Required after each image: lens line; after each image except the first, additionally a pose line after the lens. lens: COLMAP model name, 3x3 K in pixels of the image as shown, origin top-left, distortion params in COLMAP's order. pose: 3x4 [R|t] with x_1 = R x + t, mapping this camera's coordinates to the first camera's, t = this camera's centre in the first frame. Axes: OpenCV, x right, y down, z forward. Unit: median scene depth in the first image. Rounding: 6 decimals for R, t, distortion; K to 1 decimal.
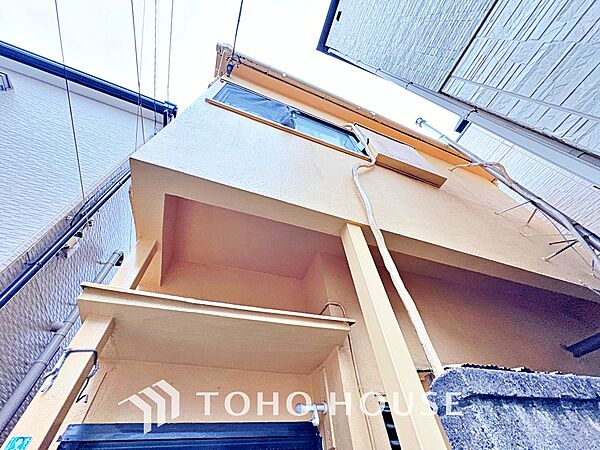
lens RADIAL K [[238.4, 0, 300.0], [0, 238.4, 225.0], [0, 0, 1]] dist [-0.000140, 0.000238]
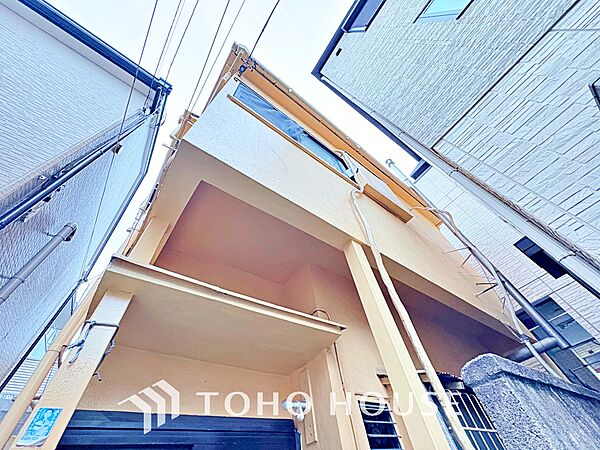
lens RADIAL K [[238.4, 0, 300.0], [0, 238.4, 225.0], [0, 0, 1]] dist [-0.000140, 0.000238]
pose [[0.961159, 0.187665, 0.202372, -0.239838], [-0.178140, 0.981891, -0.064466, 0.033582], [-0.210806, 0.025911, 0.977184, -0.054071]]
